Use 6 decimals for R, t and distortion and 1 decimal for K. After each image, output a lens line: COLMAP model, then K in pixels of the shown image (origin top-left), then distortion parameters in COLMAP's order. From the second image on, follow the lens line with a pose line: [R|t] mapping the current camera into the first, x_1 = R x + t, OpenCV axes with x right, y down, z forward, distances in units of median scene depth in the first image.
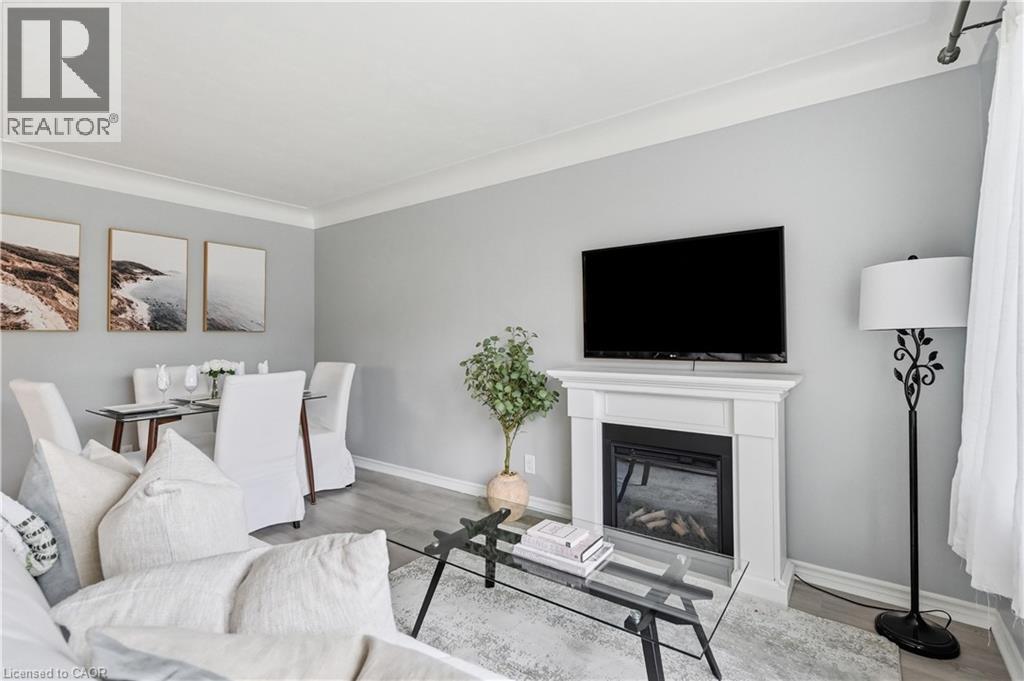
lens RADIAL K [[475.5, 0, 512.0], [0, 475.5, 340.5], [0, 0, 1]] dist [0.000477, 0.000047]
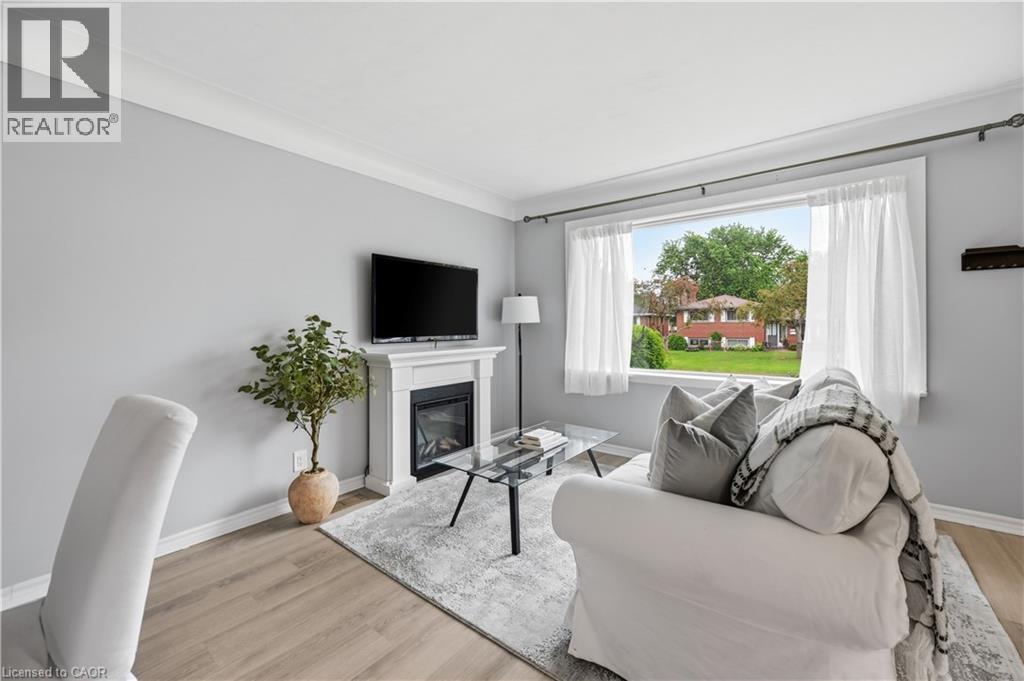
lens RADIAL K [[417.3, 0, 514.2], [0, 417.3, 326.5], [0, 0, 1]] dist [0.000445, -0.000014]
pose [[0.025341, 0.001235, 0.999678, -0.991700], [0.008132, 0.999966, -0.001442, -0.002426], [-0.999646, 0.008166, 0.025331, 0.698667]]
